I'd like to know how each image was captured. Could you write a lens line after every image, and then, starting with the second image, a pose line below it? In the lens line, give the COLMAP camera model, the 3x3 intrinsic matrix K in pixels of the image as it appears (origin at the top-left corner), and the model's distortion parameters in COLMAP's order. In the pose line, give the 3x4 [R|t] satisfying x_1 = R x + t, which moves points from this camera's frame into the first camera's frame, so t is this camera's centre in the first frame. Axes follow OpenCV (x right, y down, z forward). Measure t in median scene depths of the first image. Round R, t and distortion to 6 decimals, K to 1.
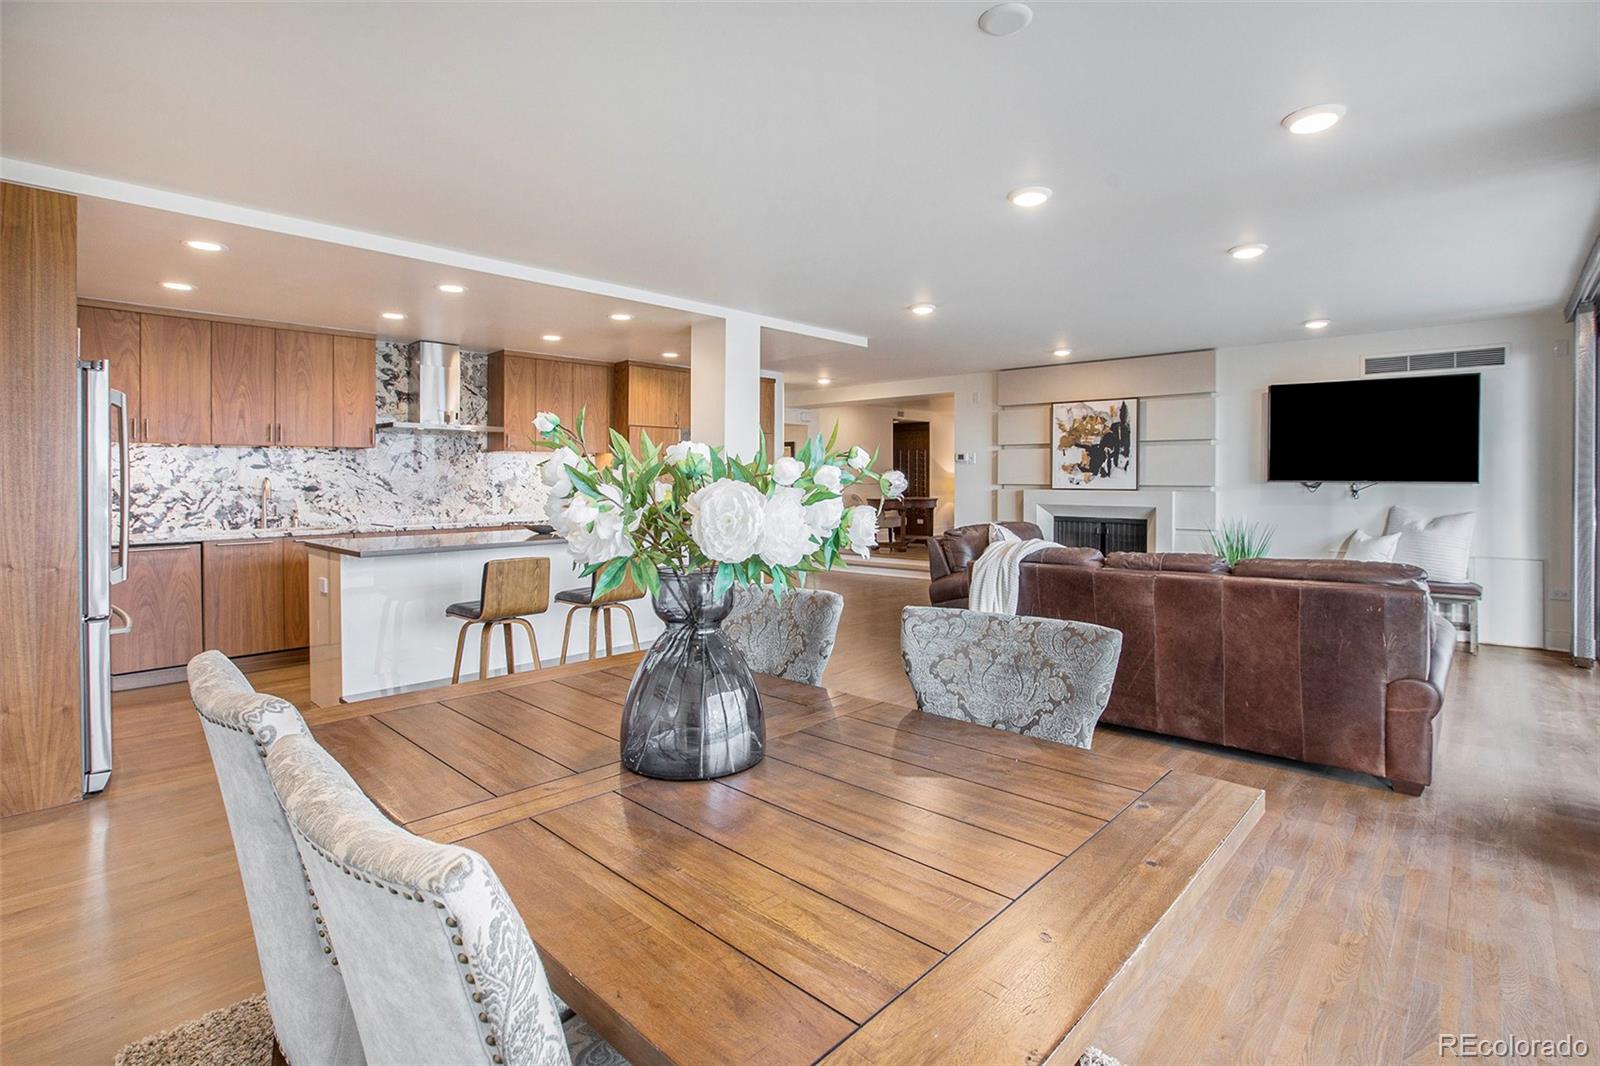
lens RADIAL K [[747.7, 0, 736.1], [0, 747.7, 479.9], [0, 0, 1]] dist [0.014624, -0.000296]
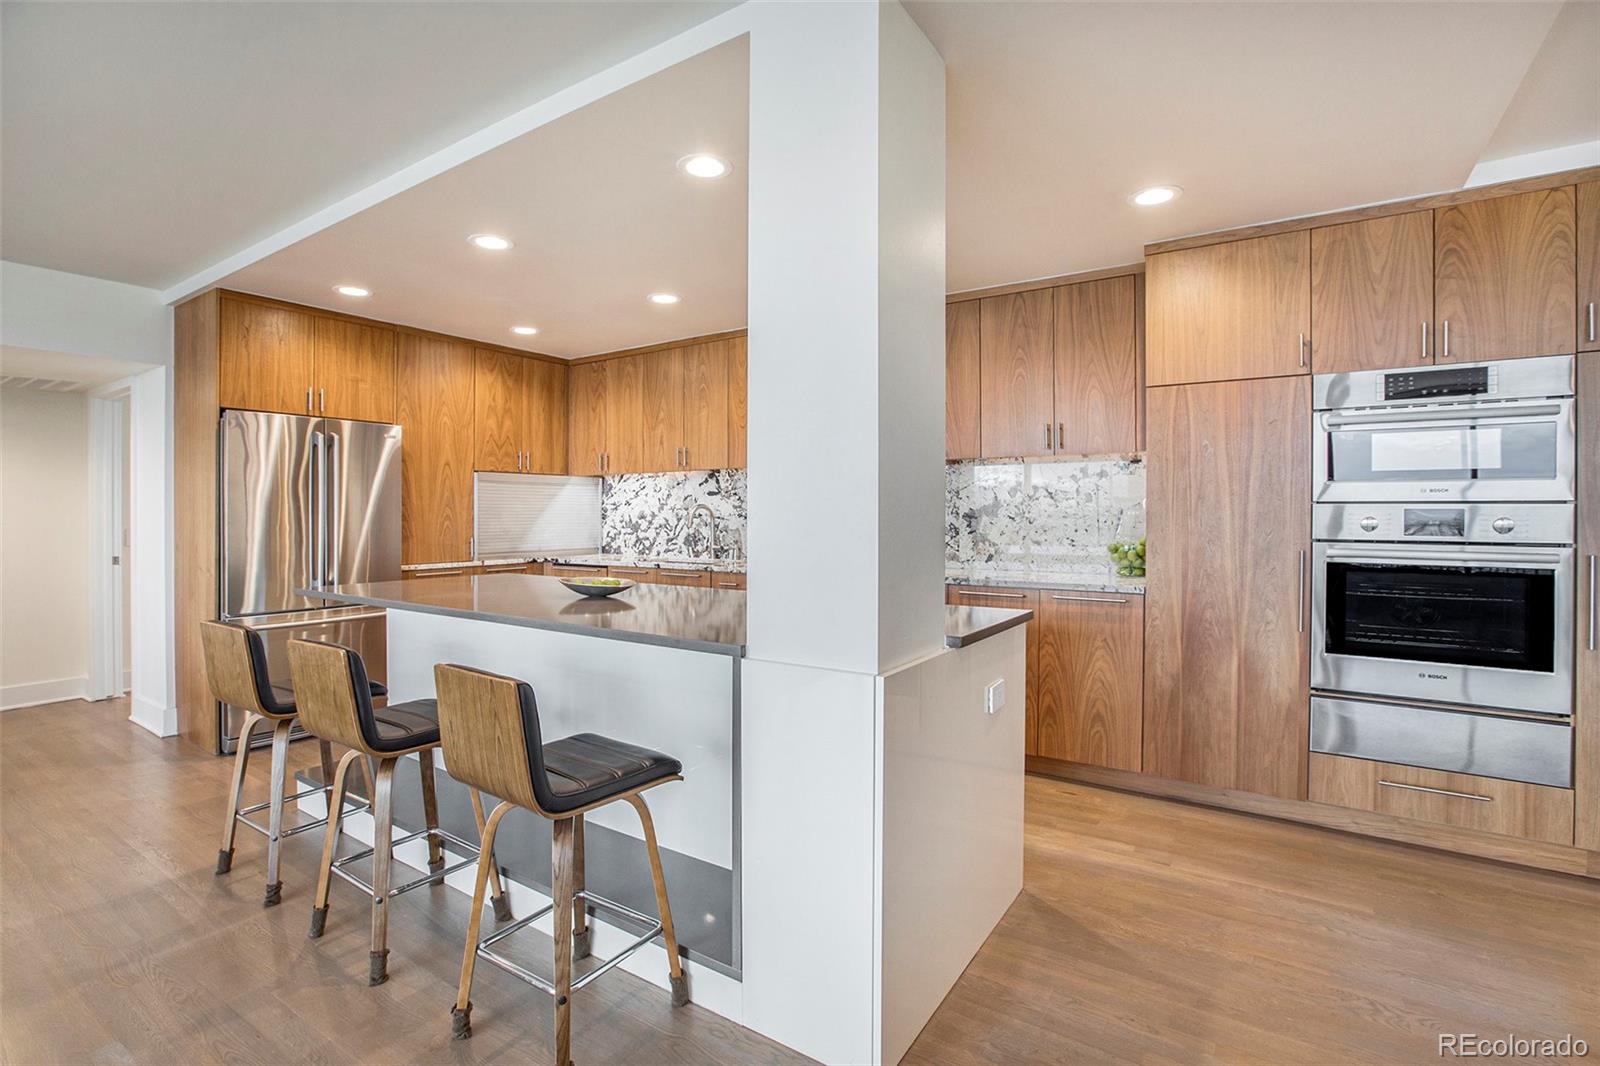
lens RADIAL K [[747.0, 0, 783.8], [0, 747.0, 518.4], [0, 0, 1]] dist [-0.001341, 0.000155]
pose [[0.221076, 0.012449, -0.975177, 0.307987], [-0.000272, 0.999919, 0.012703, 0.001954], [0.975256, -0.002543, 0.221062, 0.855037]]
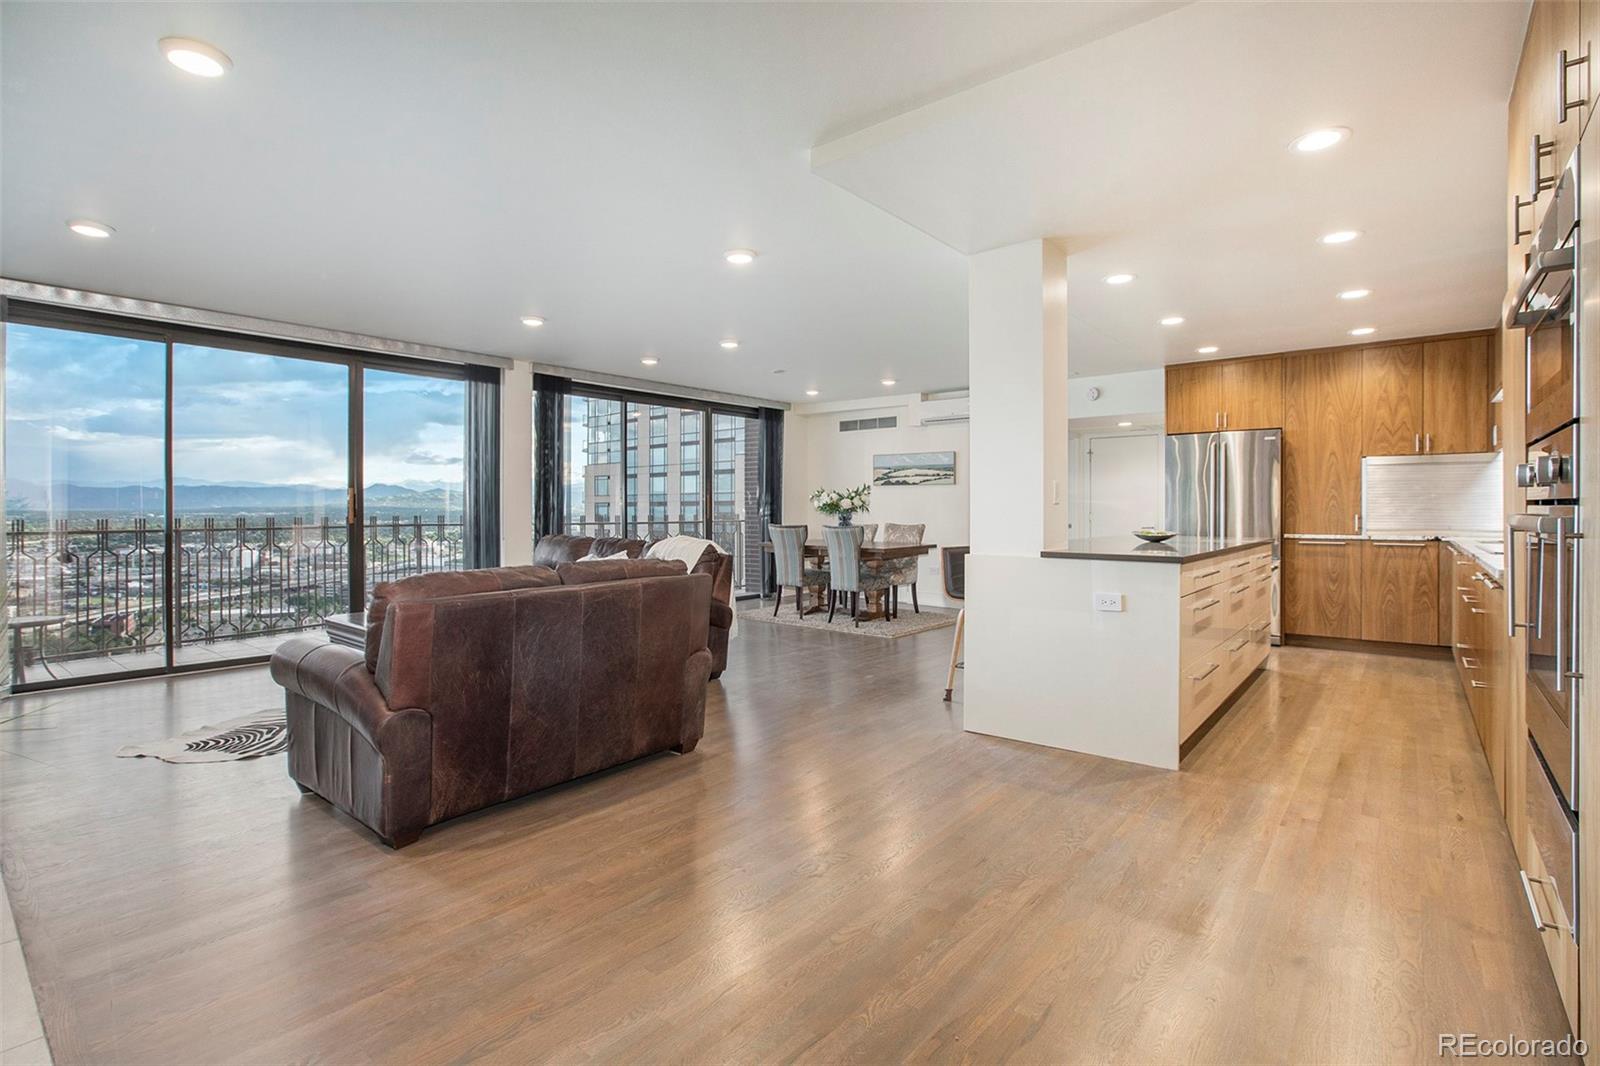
lens RADIAL K [[774.8, 0, 793.4], [0, 774.8, 506.3], [0, 0, 1]] dist [-0.011450, -0.000084]
pose [[-0.991146, 0.003380, -0.132732, 0.273619], [0.004332, 0.999967, -0.006885, 0.028048], [0.132704, -0.007399, -0.991128, 1.627332]]
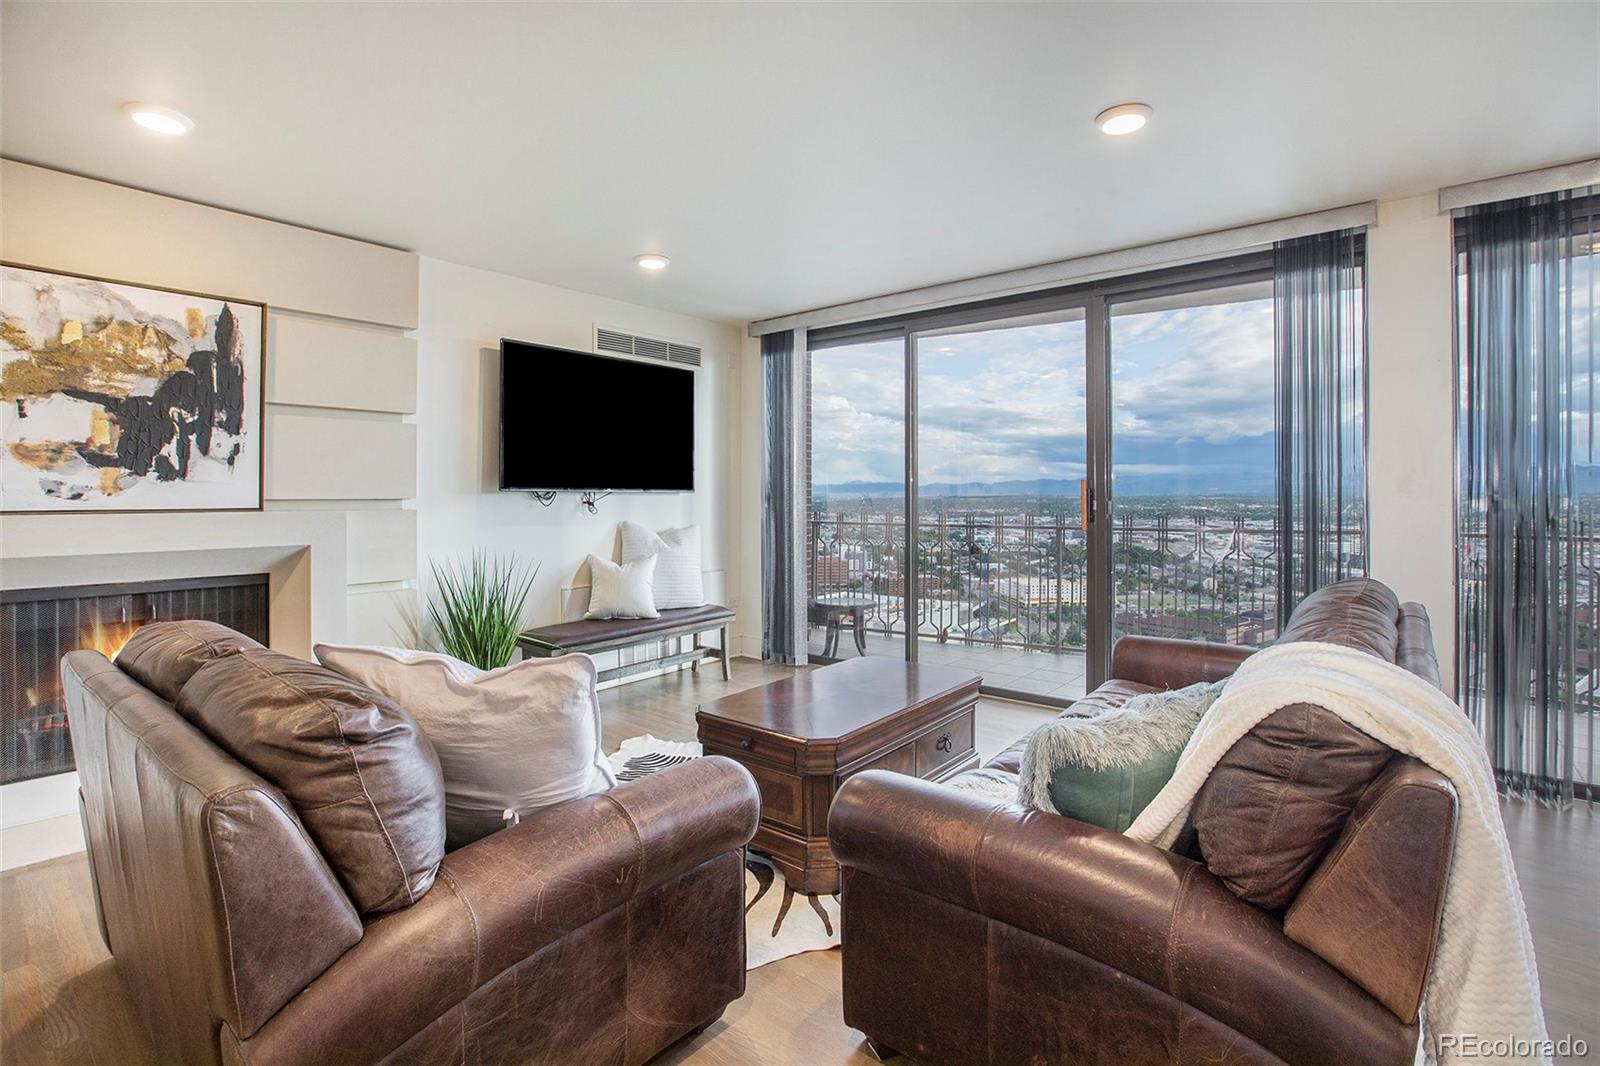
lens RADIAL K [[746.2, 0, 798.4], [0, 746.2, 482.8], [0, 0, 1]] dist [-0.000873, -0.000063]
pose [[-0.112784, 0.013006, 0.993534, 0.068704], [0.003170, 0.999914, -0.012729, 0.005123], [-0.993614, 0.001714, -0.112816, 0.922387]]
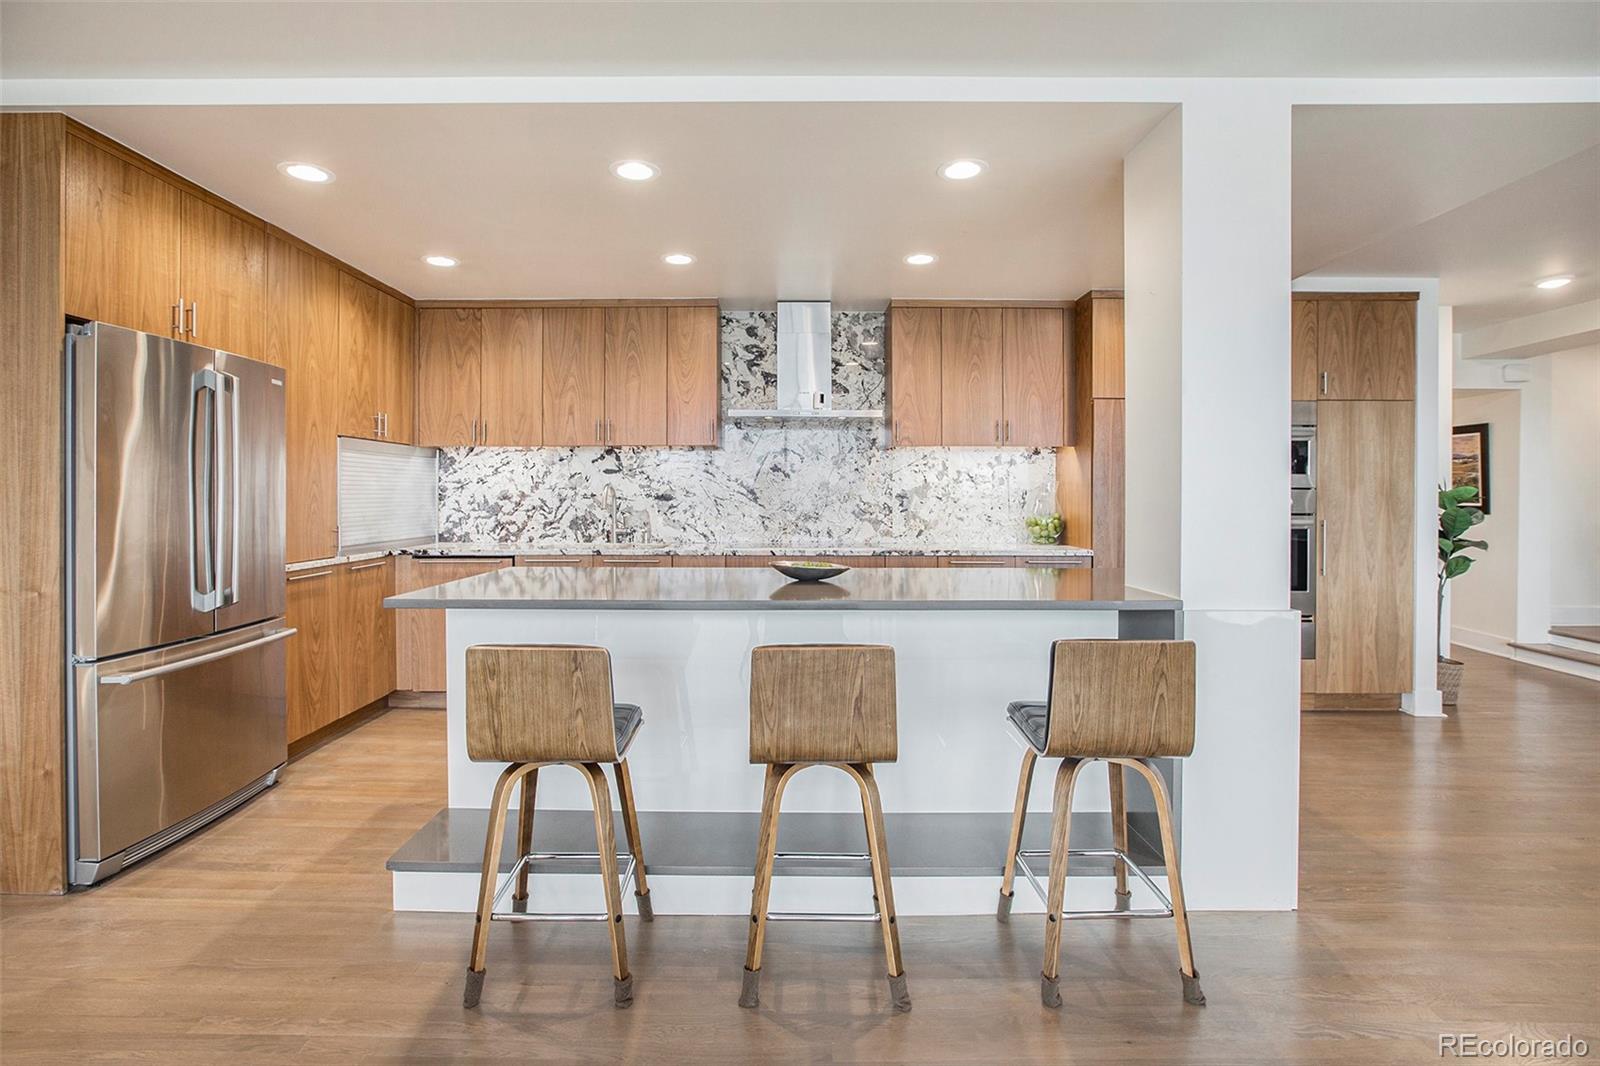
lens RADIAL K [[753.5, 0, 752.3], [0, 753.5, 494.7], [0, 0, 1]] dist [-0.002927, -0.000205]
pose [[0.722773, 0.007608, -0.691044, 0.085940], [-0.005488, 0.999971, 0.005269, 0.003641], [0.691064, -0.000016, 0.722794, 0.468678]]
